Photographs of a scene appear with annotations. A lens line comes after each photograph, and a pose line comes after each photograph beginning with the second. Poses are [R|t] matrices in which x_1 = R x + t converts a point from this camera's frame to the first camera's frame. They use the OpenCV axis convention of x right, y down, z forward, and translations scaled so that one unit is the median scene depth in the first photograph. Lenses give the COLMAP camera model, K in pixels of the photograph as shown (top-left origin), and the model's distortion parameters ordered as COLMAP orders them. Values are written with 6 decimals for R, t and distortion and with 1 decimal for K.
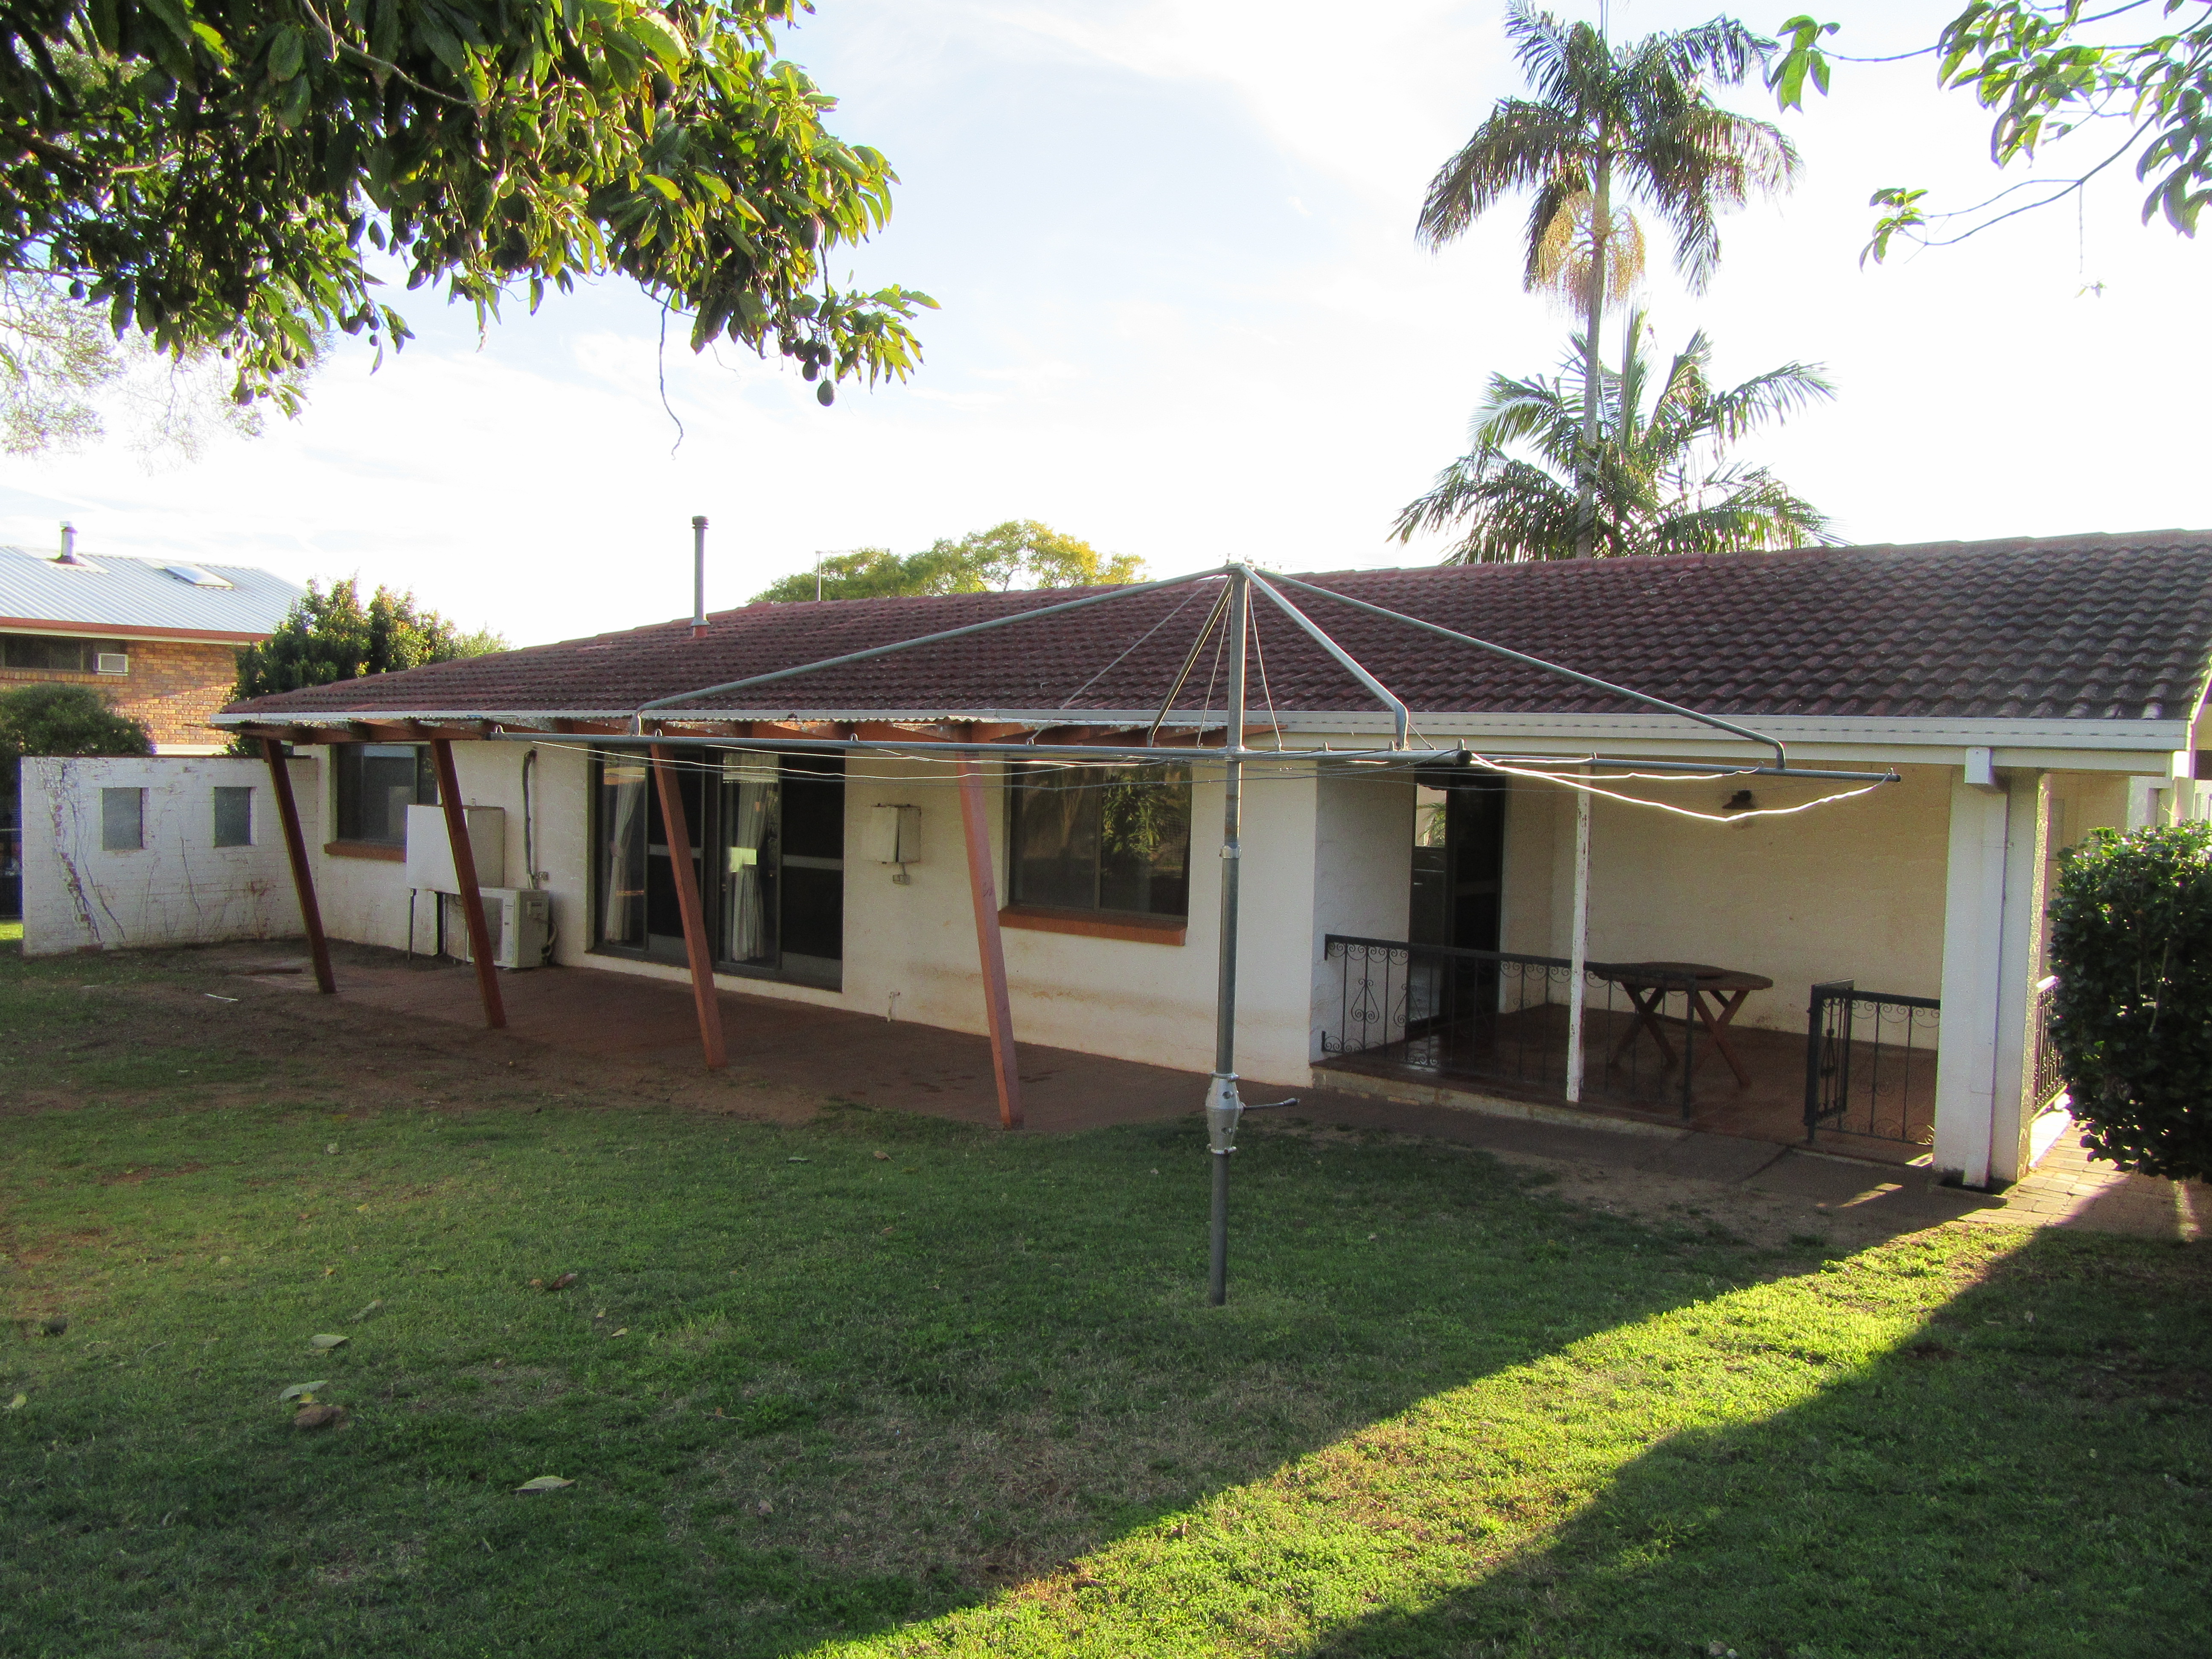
lens RADIAL K [[1583.9, 0, 1106.0], [0, 1583.9, 829.5], [0, 0, 1]] dist [-0.065040, 0.003633]
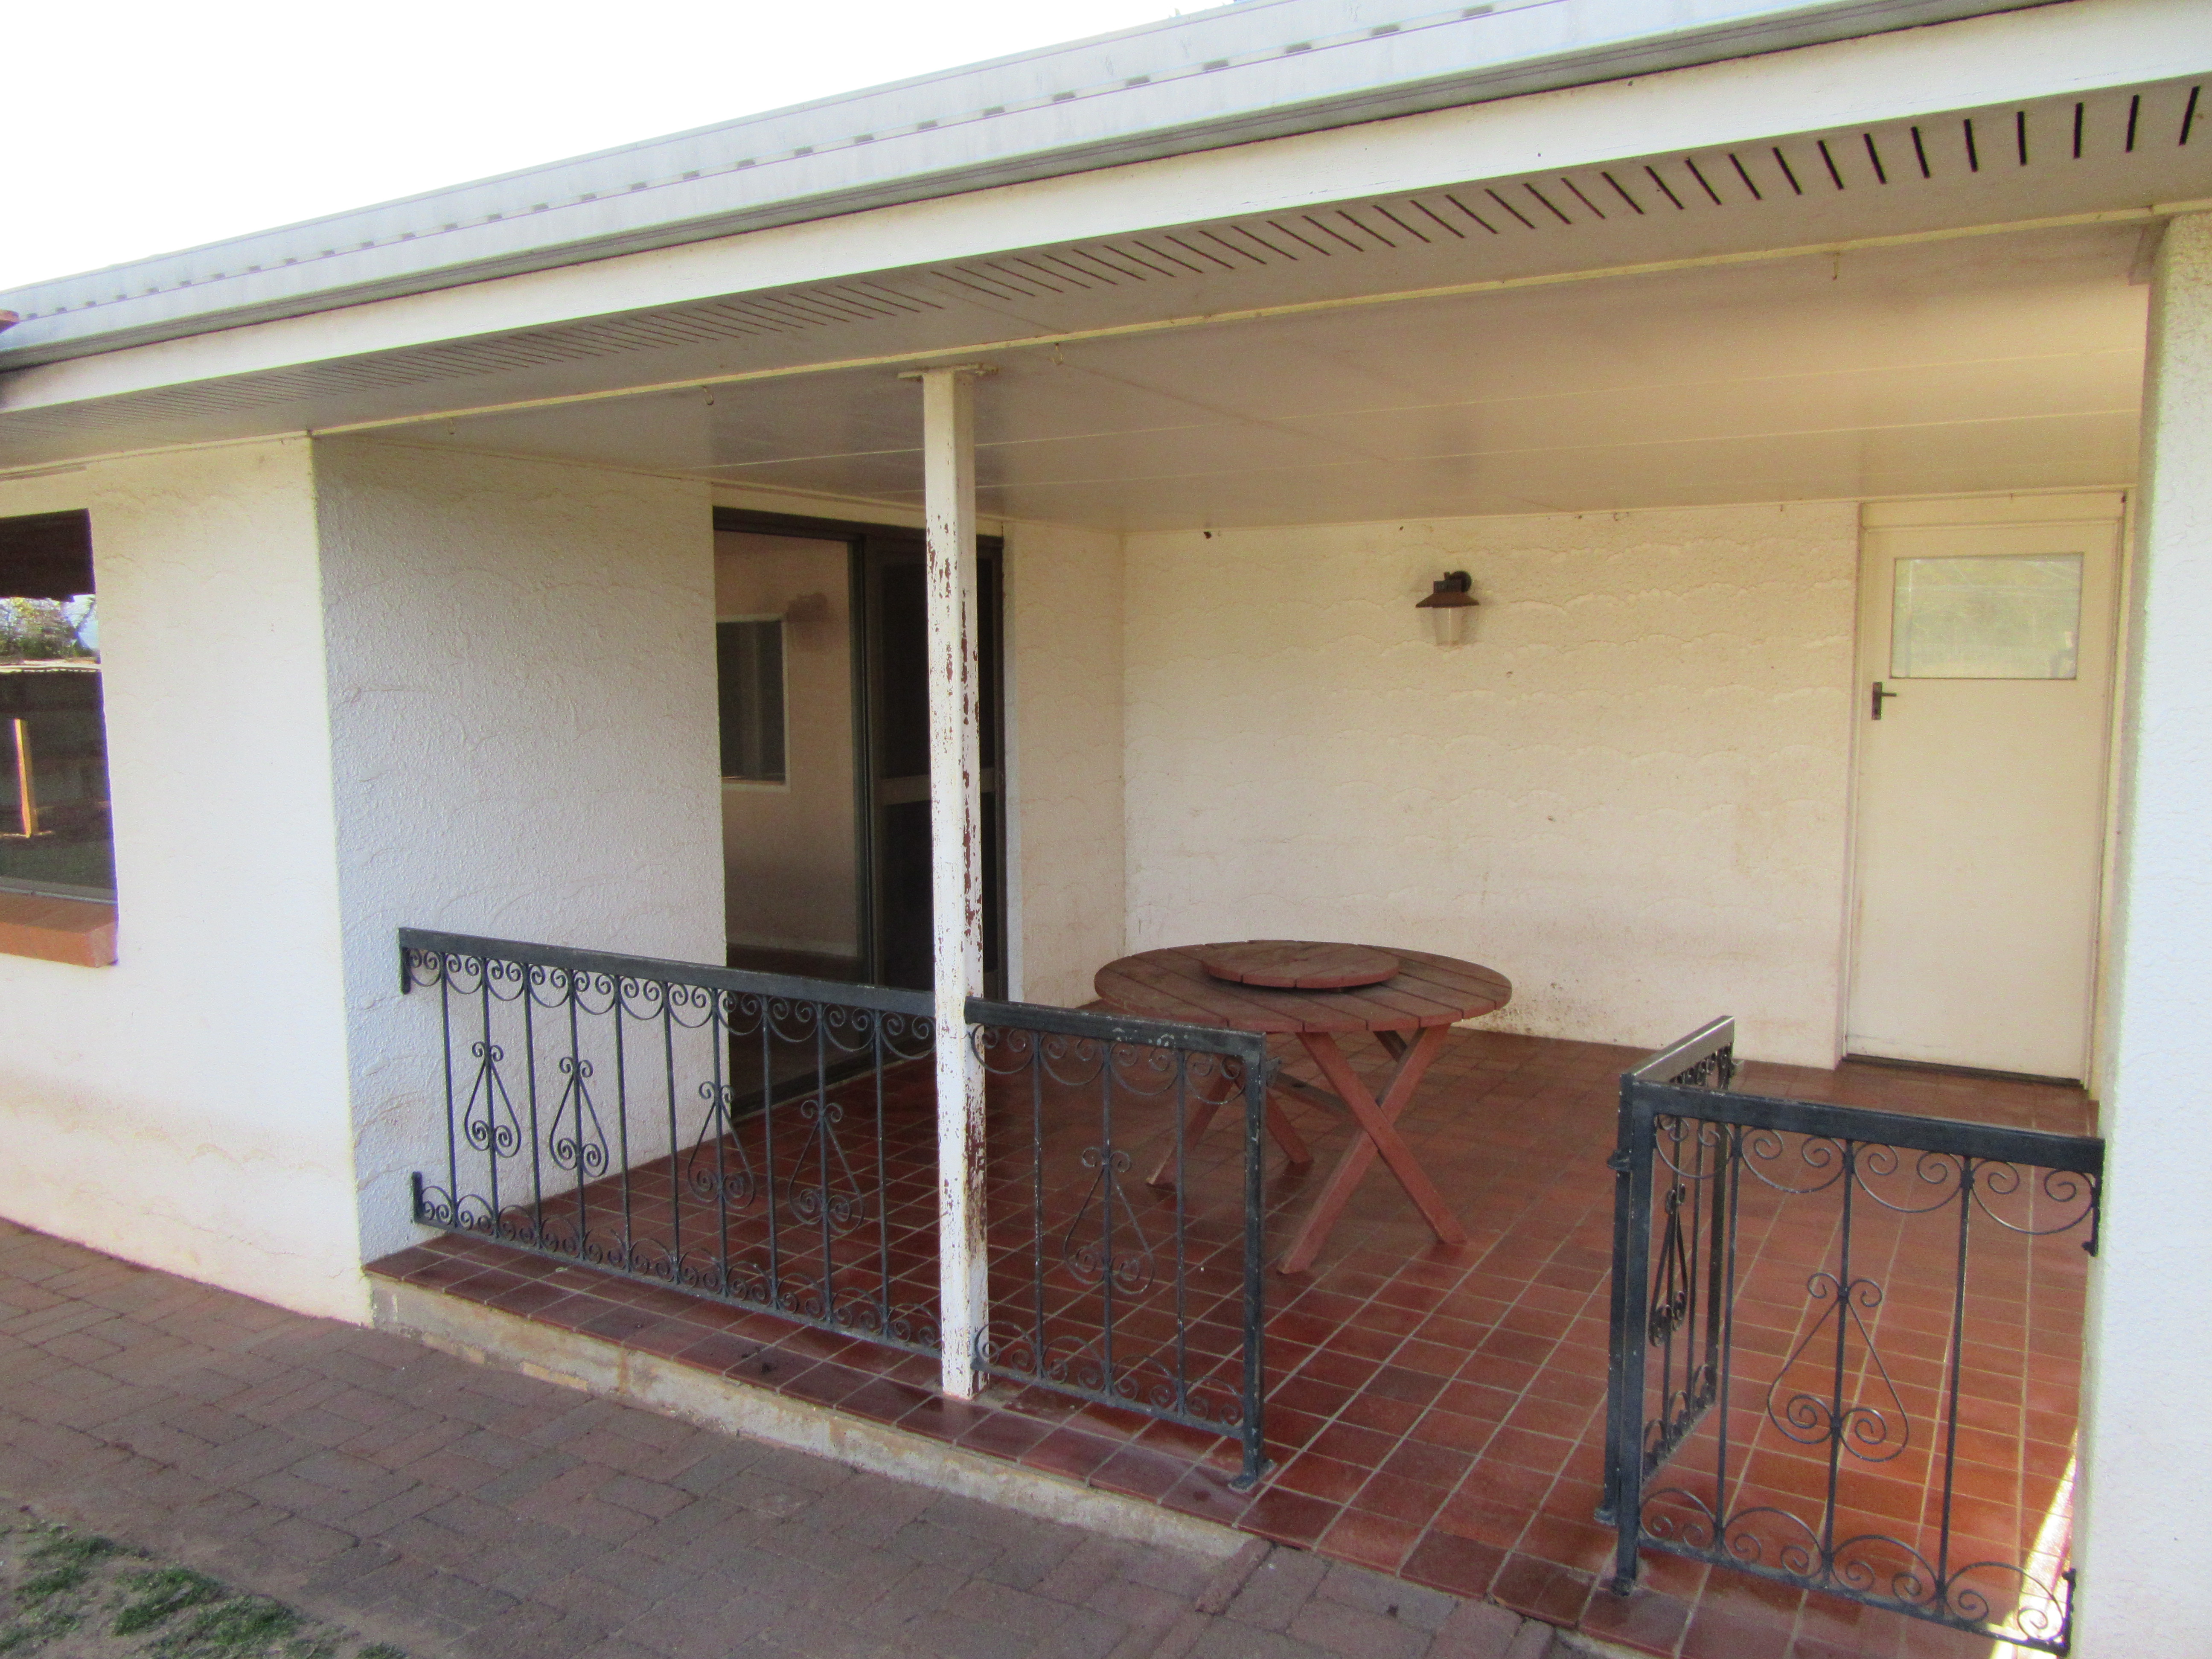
lens RADIAL K [[1658.0, 0, 1106.0], [0, 1658.0, 829.5], [0, 0, 1]] dist [-0.011942, 0.000914]
pose [[0.987537, -0.051775, 0.148628, 0.254865], [0.041683, 0.996660, 0.070229, 0.020856], [-0.151767, -0.063158, 0.986396, 0.580690]]
